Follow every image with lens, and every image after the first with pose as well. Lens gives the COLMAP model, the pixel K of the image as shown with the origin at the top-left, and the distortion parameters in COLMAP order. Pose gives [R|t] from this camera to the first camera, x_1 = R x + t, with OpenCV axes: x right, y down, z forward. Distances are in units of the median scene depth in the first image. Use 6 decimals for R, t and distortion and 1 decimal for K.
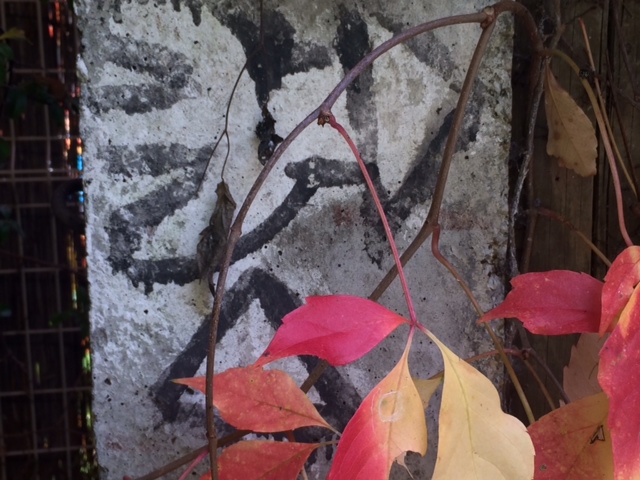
lens RADIAL K [[921.3, 0, 319.0], [0, 921.3, 237.9], [0, 0, 1]] dist [0.034445, 0.000000]
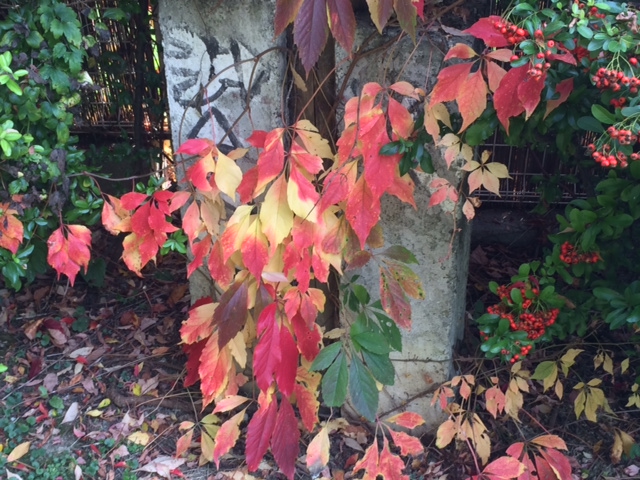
lens RADIAL K [[921.3, 0, 319.9], [0, 921.3, 242.0], [0, 0, 1]] dist [0.034445, 0.000000]
pose [[0.960346, 0.150849, -0.234480, 1.207466], [-0.044124, 0.912627, 0.406405, -0.928632], [0.275299, -0.379943, 0.883093, -2.126987]]
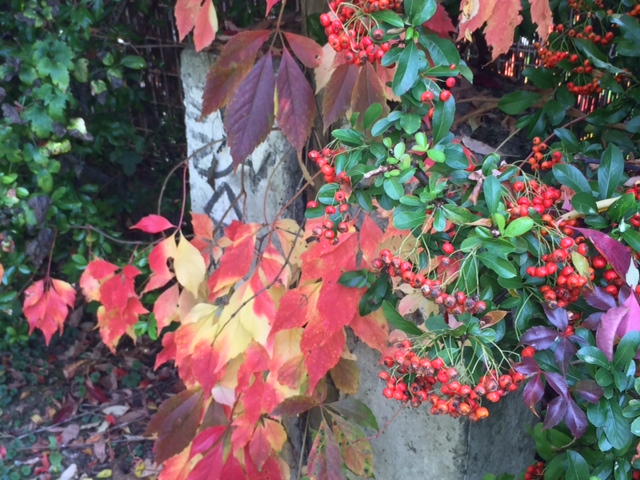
lens RADIAL K [[921.3, 0, 320.6], [0, 921.3, 237.9], [0, 0, 1]] dist [0.034445, 0.000000]
pose [[0.772826, 0.322545, -0.546539, 1.863439], [-0.117214, 0.918940, 0.376576, -0.962144], [0.623699, -0.226966, 0.747988, -1.067581]]
